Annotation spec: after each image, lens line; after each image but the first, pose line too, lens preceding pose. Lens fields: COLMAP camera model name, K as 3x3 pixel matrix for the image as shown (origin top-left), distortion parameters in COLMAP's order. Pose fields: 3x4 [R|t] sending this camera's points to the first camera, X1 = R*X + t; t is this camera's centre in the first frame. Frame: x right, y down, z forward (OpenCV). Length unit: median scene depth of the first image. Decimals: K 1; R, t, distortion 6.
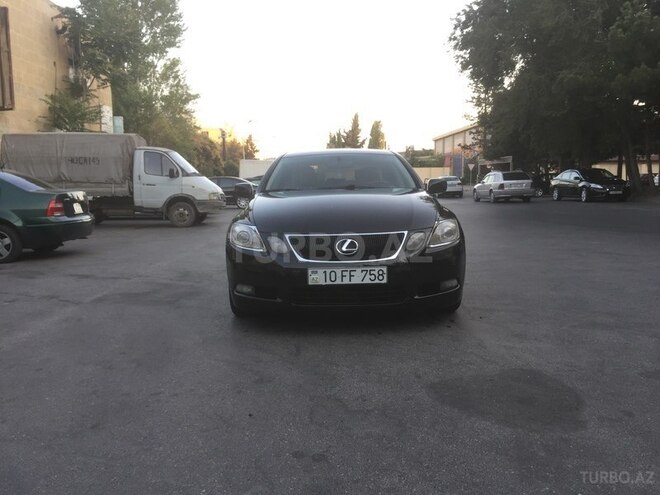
lens RADIAL K [[562.7, 0, 331.0], [0, 562.7, 247.7], [0, 0, 1]] dist [0.063568, -0.079788]
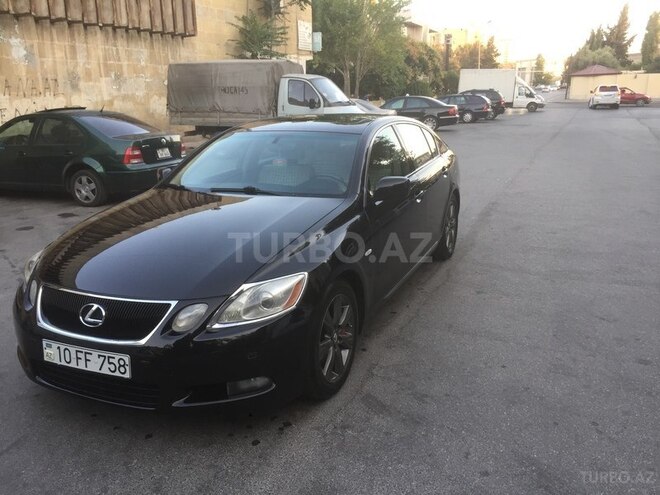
lens RADIAL K [[562.7, 0, 331.1], [0, 562.7, 245.5], [0, 0, 1]] dist [0.063568, -0.079788]
pose [[0.911319, 0.106981, -0.397558, 0.145130], [-0.043443, 0.985246, 0.165540, -0.055060], [0.409402, -0.133588, 0.902521, 0.129793]]
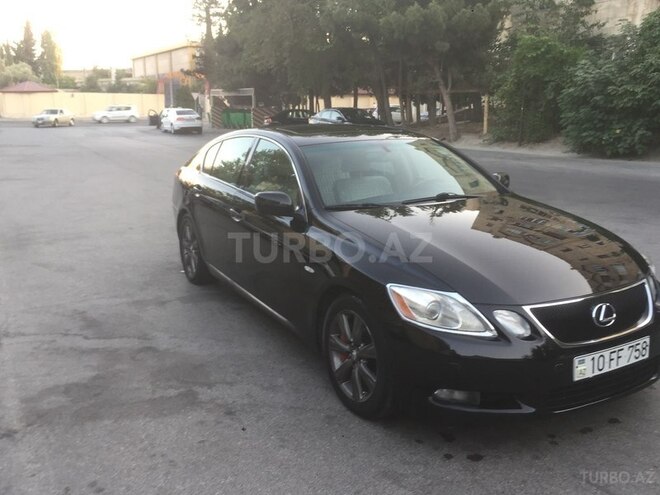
lens RADIAL K [[615.8, 0, 326.6], [0, 615.8, 249.7], [0, 0, 1]] dist [0.033140, 0.000000]
pose [[0.880766, -0.094102, 0.464107, -0.157975], [0.042375, 0.991787, 0.120678, -0.047898], [-0.471651, -0.086623, 0.877520, 0.129647]]
